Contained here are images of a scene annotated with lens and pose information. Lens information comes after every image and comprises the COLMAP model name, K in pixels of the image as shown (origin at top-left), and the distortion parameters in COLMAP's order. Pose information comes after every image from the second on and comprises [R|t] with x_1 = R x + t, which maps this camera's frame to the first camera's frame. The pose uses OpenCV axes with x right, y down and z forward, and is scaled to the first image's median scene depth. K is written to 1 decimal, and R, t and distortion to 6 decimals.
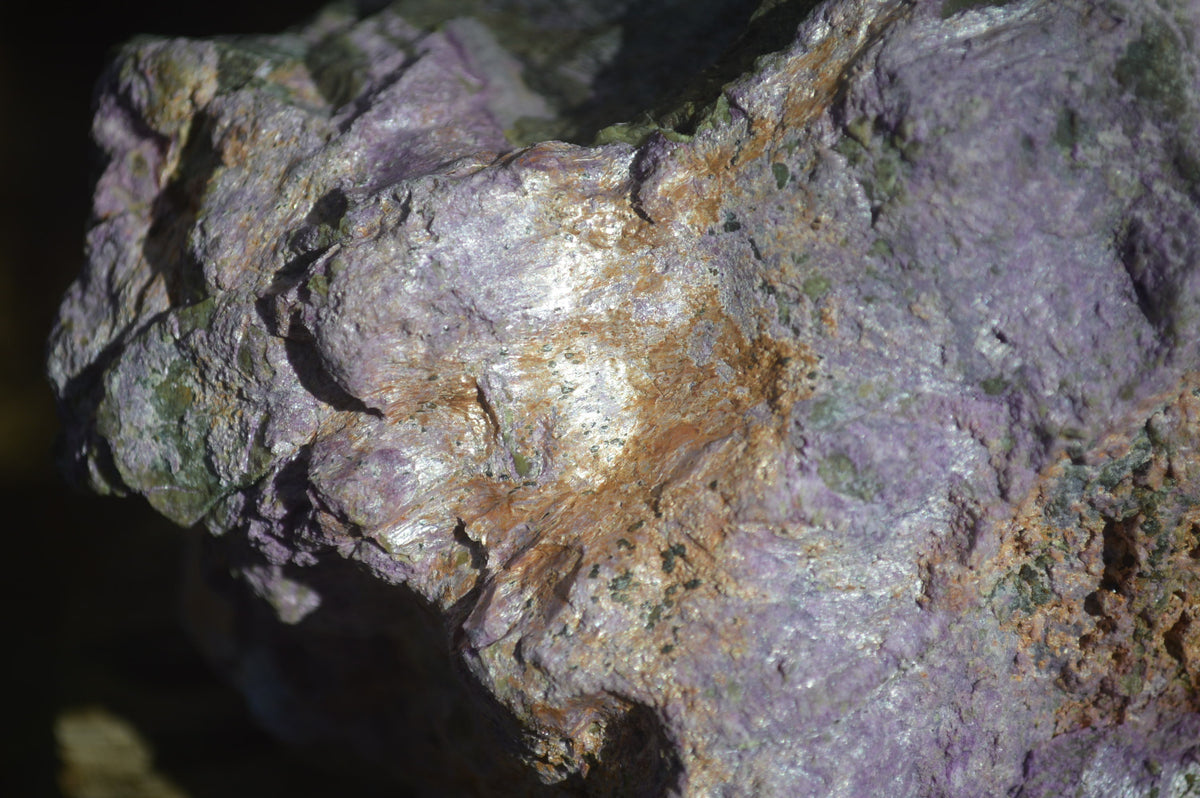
lens RADIAL K [[2631.8, 0, 596.9], [0, 2631.8, 390.5], [0, 0, 1]] dist [-0.014035, 0.000000]
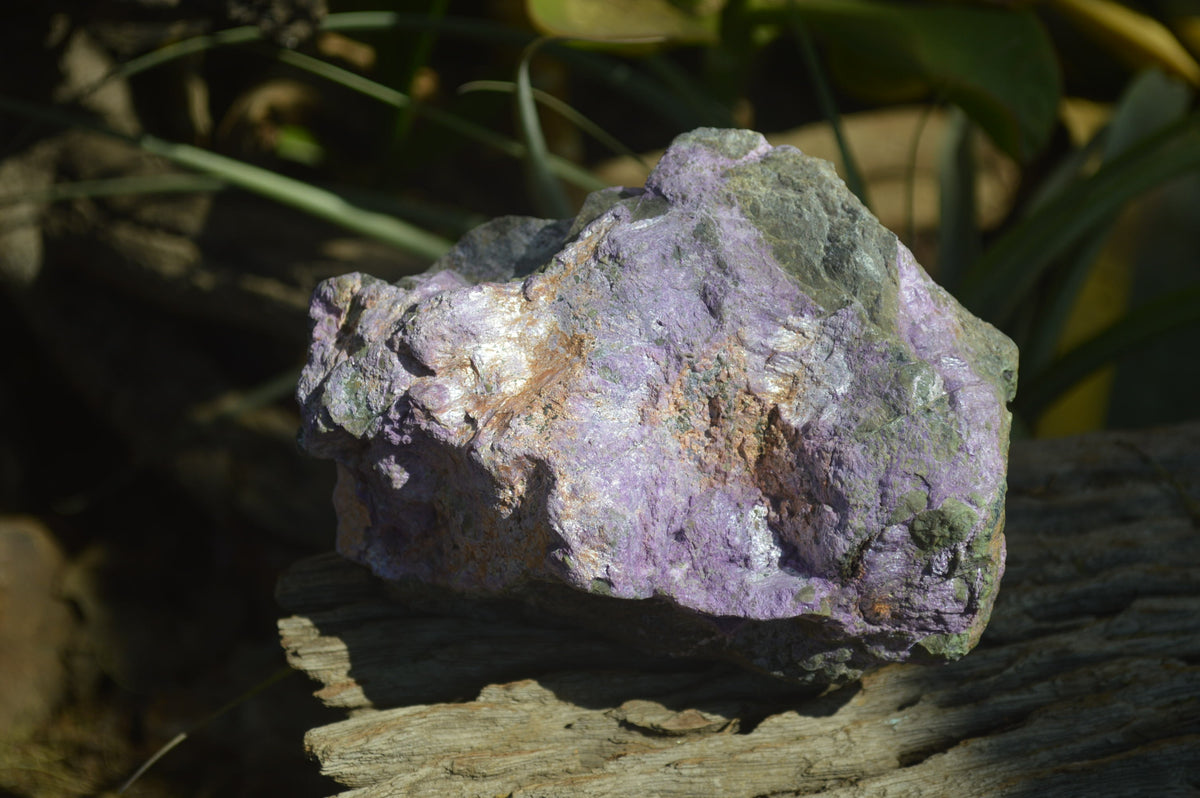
lens RADIAL K [[2631.8, 0, 600.7], [0, 2631.8, 402.9], [0, 0, 1]] dist [-0.014035, 0.000000]
pose [[0.996288, -0.054328, 0.066769, -0.094809], [0.074812, 0.930160, -0.359451, 1.016196], [-0.042578, 0.363112, 0.930772, -1.495809]]
